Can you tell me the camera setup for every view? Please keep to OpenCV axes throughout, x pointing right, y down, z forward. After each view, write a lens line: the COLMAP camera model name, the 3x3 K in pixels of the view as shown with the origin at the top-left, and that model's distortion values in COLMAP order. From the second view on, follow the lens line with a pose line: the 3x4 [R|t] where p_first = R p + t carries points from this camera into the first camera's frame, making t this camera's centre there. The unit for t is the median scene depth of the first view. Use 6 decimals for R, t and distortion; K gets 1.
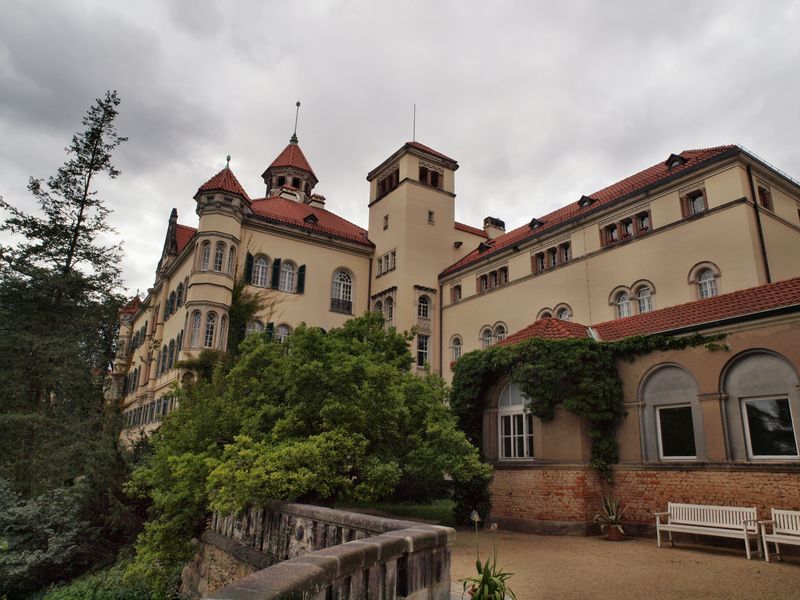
lens RADIAL K [[569.5, 0, 400.0], [0, 569.5, 300.0], [0, 0, 1]] dist [-0.140630, -0.000604]
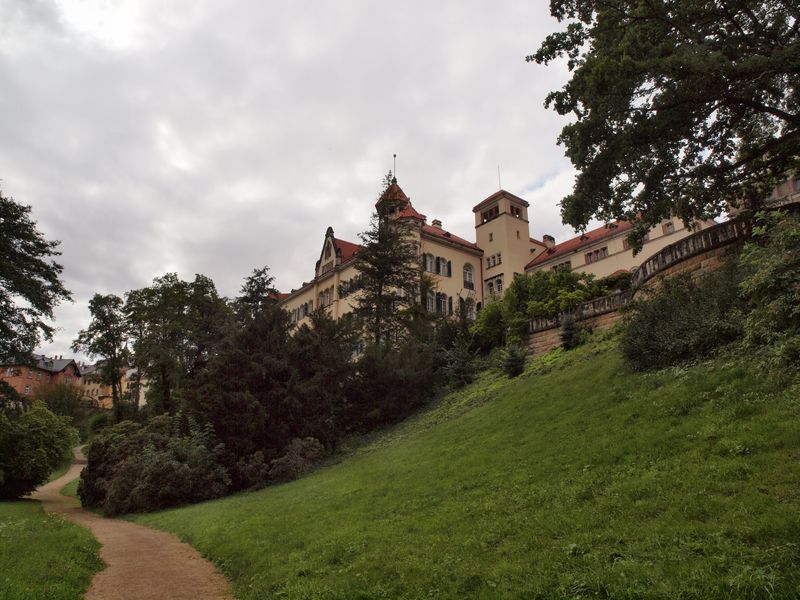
lens RADIAL K [[569.5, 0, 400.0], [0, 569.5, 300.0], [0, 0, 1]] dist [-0.140630, -0.000604]
pose [[0.997545, -0.001247, 0.070016, -0.421313], [0.003921, 0.999267, -0.038072, 0.116940], [-0.069918, 0.038253, 0.996819, -0.679304]]
